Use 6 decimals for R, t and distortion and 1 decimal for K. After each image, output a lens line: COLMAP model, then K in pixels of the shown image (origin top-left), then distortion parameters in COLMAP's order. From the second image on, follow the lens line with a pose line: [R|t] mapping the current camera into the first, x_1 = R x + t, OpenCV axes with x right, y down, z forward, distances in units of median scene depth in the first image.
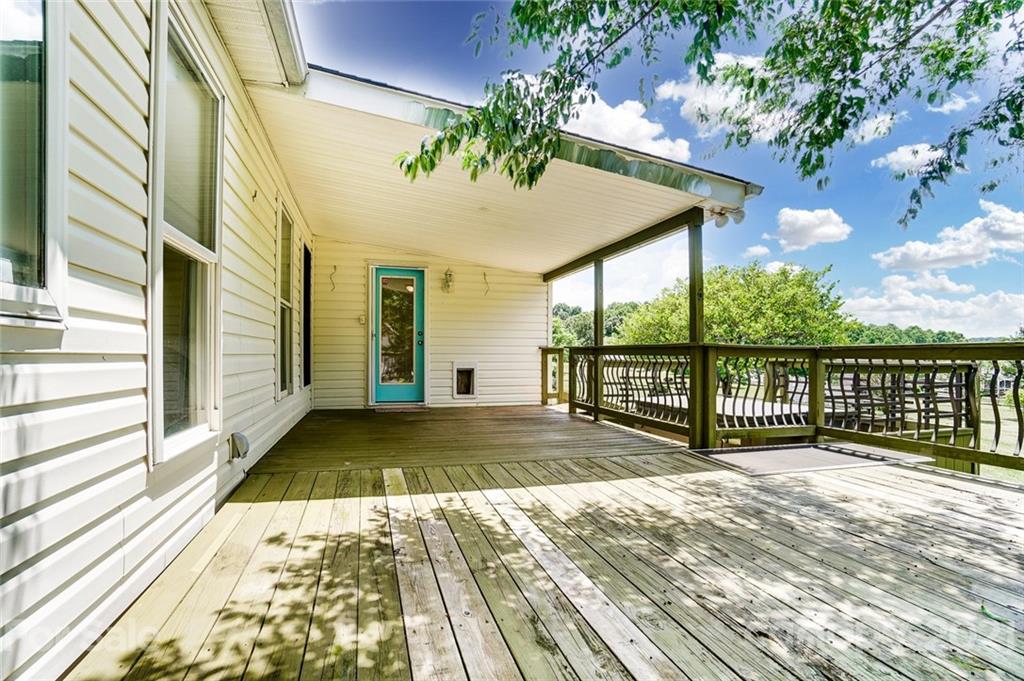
lens RADIAL K [[461.3, 0, 504.8], [0, 461.3, 346.3], [0, 0, 1]] dist [-0.030353, 0.006644]
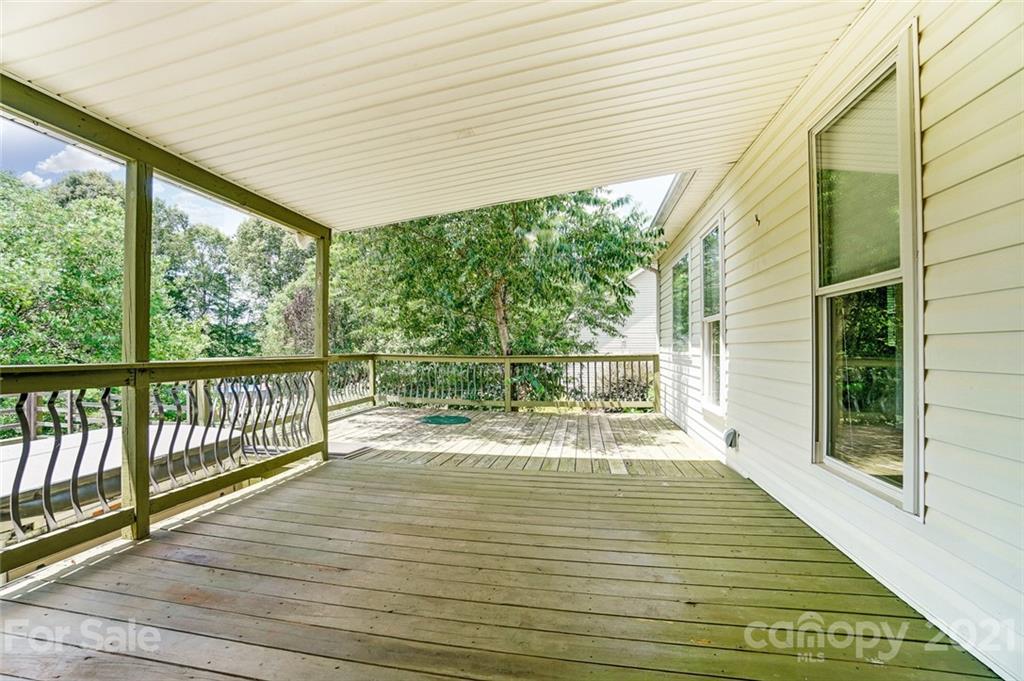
lens RADIAL K [[461.3, 0, 510.7], [0, 461.3, 343.3], [0, 0, 1]] dist [-0.030353, 0.006644]
pose [[-0.902047, -0.002902, 0.431628, -0.499551], [-0.011490, 0.999785, -0.017290, -0.030179], [-0.431485, -0.020555, -0.901886, 2.182137]]
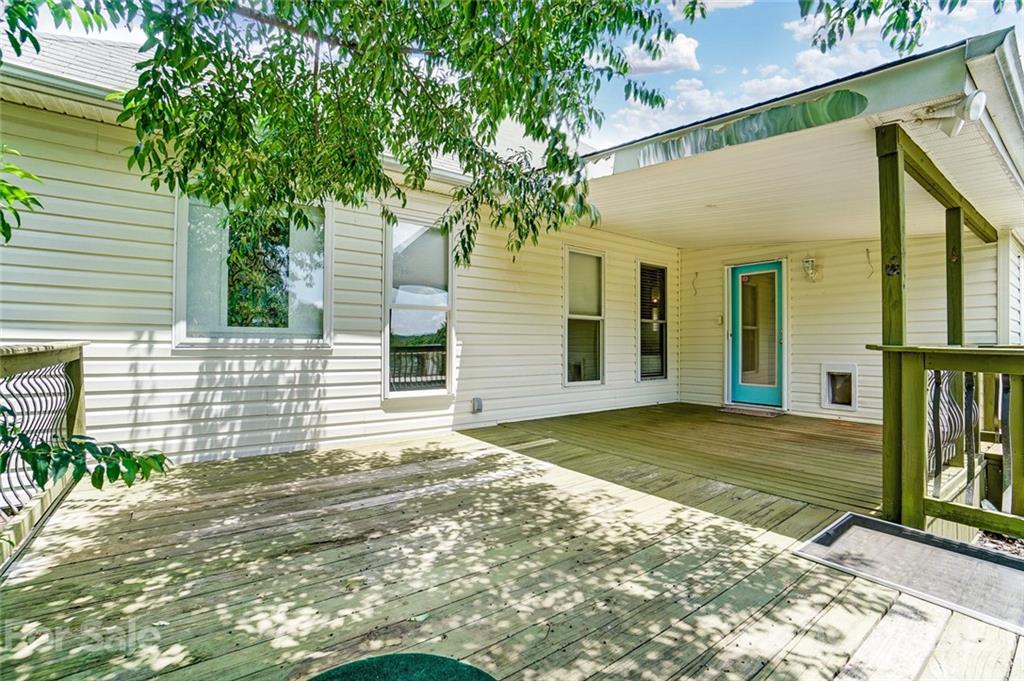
lens RADIAL K [[461.3, 0, 506.0], [0, 461.3, 341.6], [0, 0, 1]] dist [-0.030353, 0.006644]
pose [[0.338962, -0.005813, -0.940782, 1.033973], [0.013329, 0.999910, -0.001376, -0.027923], [0.940706, -0.012074, 0.339009, 0.394024]]
